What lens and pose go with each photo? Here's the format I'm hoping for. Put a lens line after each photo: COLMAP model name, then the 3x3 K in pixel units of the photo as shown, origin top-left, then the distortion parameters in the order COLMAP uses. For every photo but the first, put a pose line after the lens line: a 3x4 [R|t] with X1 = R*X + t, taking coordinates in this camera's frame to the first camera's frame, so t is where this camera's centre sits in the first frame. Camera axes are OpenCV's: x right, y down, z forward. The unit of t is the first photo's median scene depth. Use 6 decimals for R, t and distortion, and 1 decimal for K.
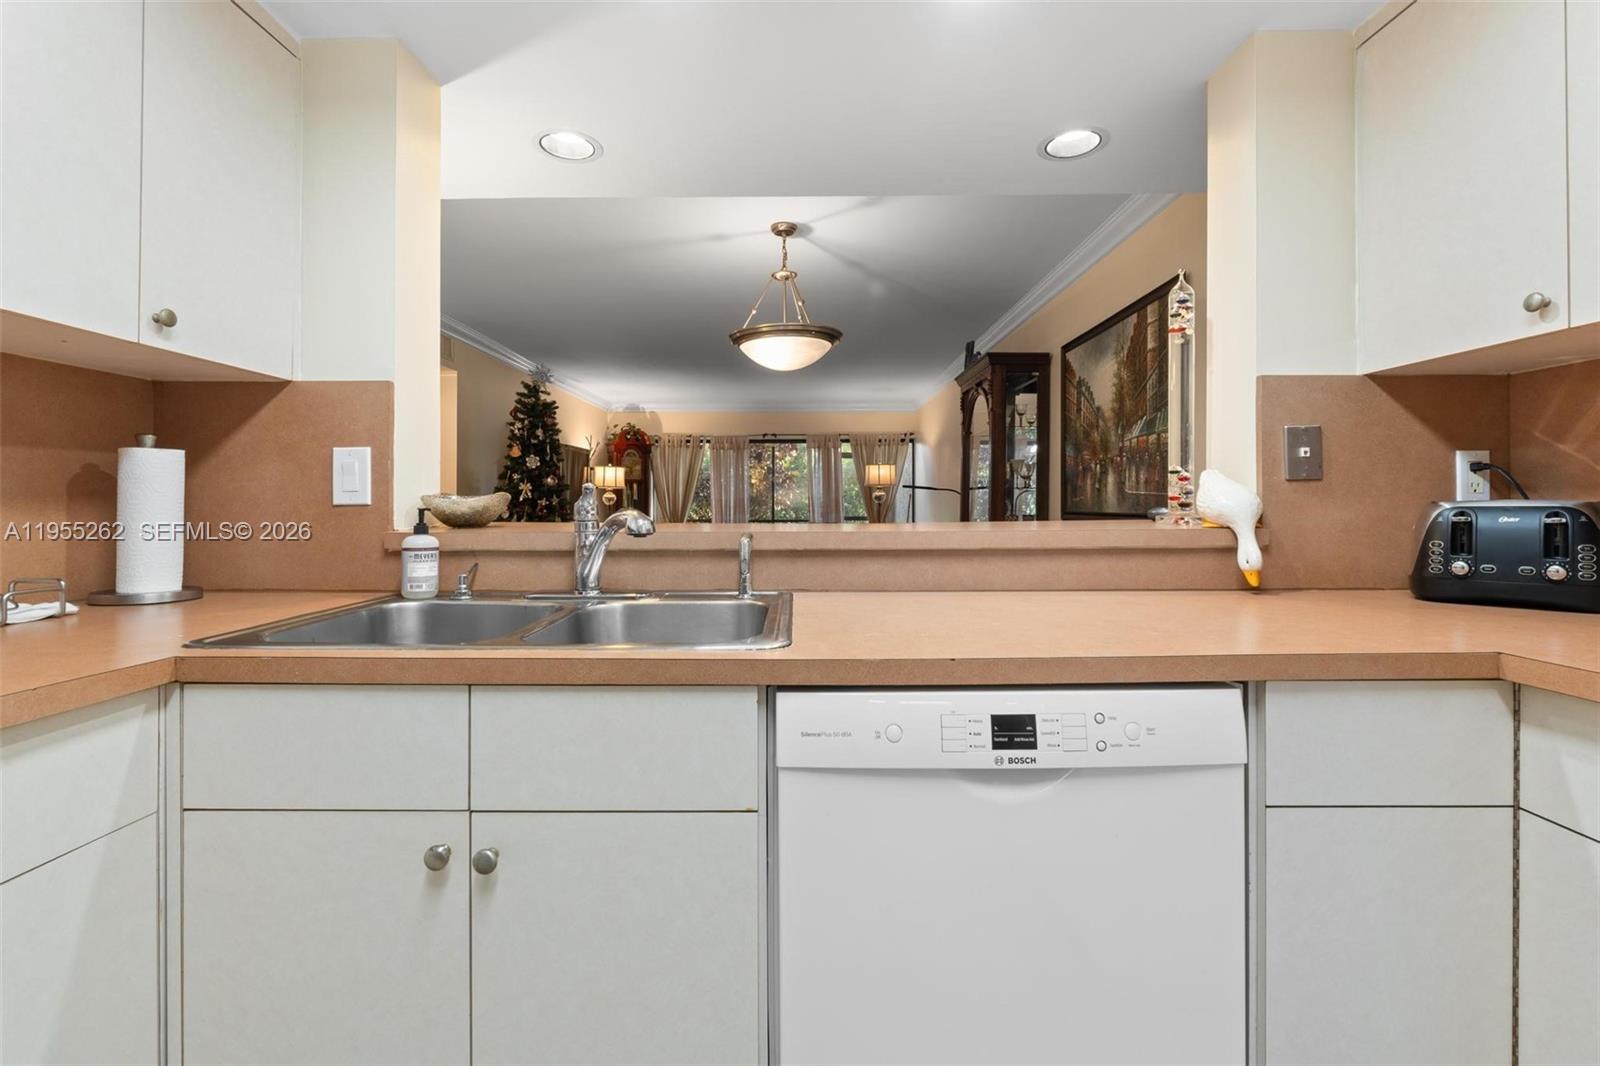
lens RADIAL K [[687.5, 0, 793.2], [0, 687.5, 504.9], [0, 0, 1]] dist [-0.003882, -0.000014]
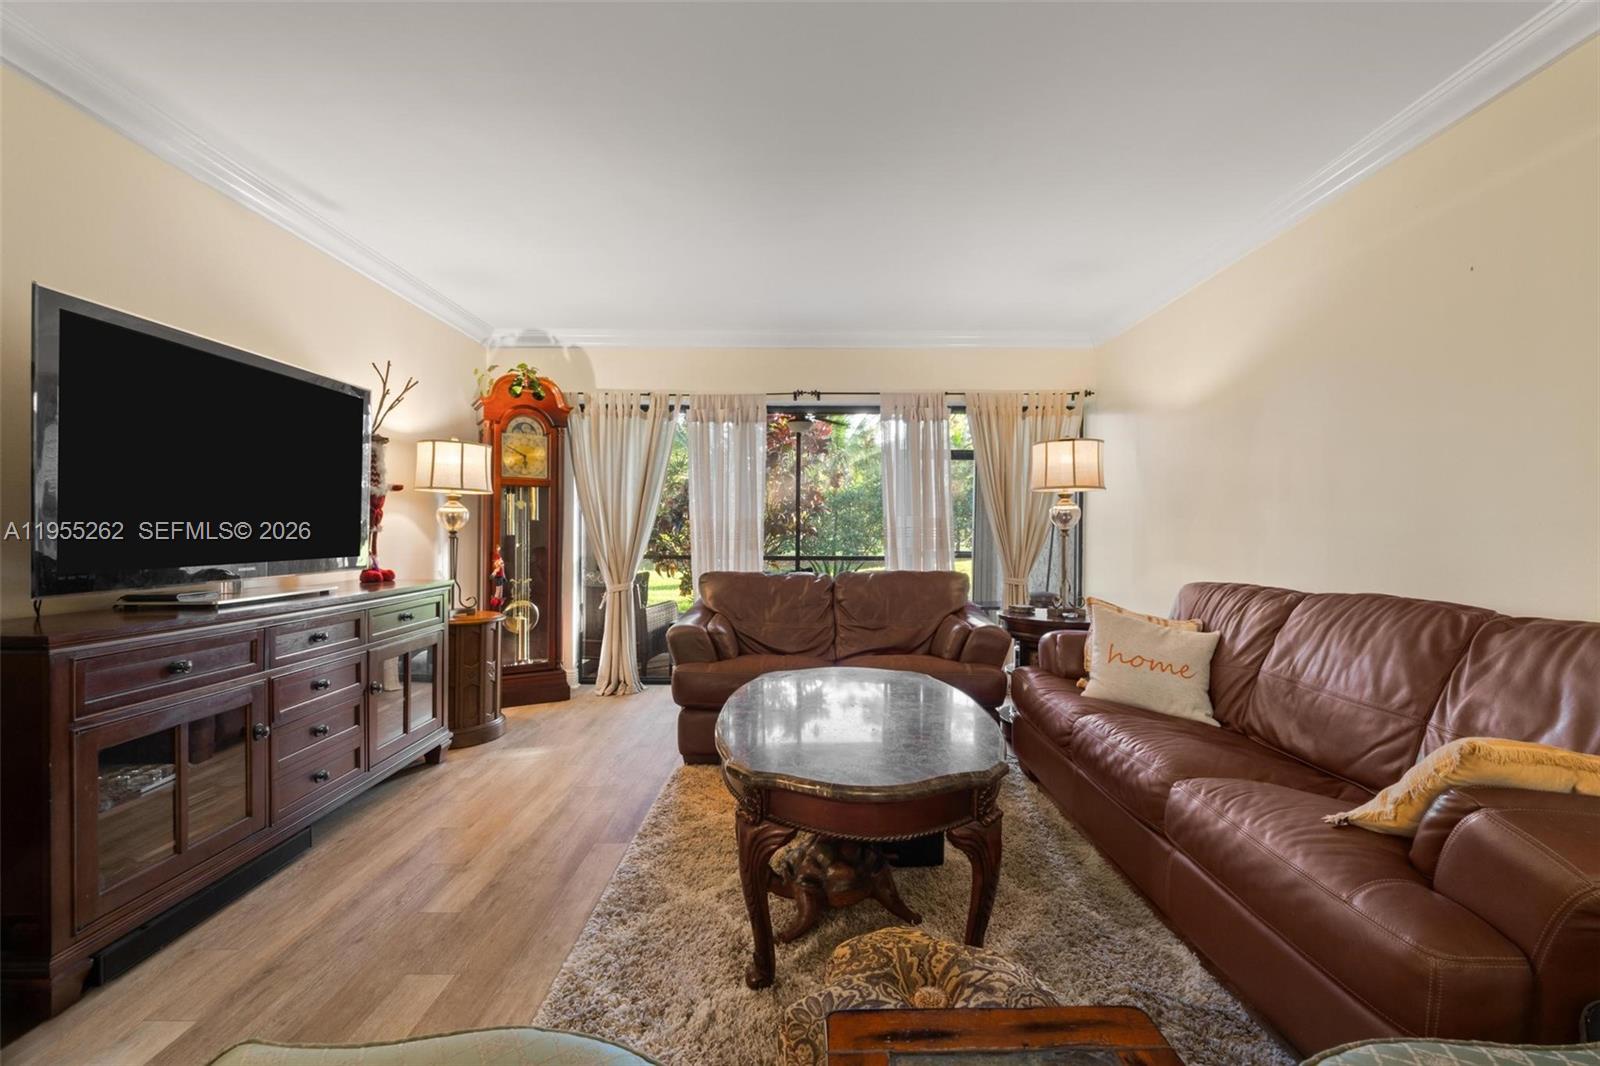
lens RADIAL K [[687.5, 0, 804.2], [0, 687.5, 537.3], [0, 0, 1]] dist [-0.003882, -0.000014]
pose [[0.999937, 0.007697, 0.008159, -0.061893], [-0.007708, 0.999969, 0.001336, 0.003813], [-0.008149, -0.001399, 0.999966, 0.771649]]
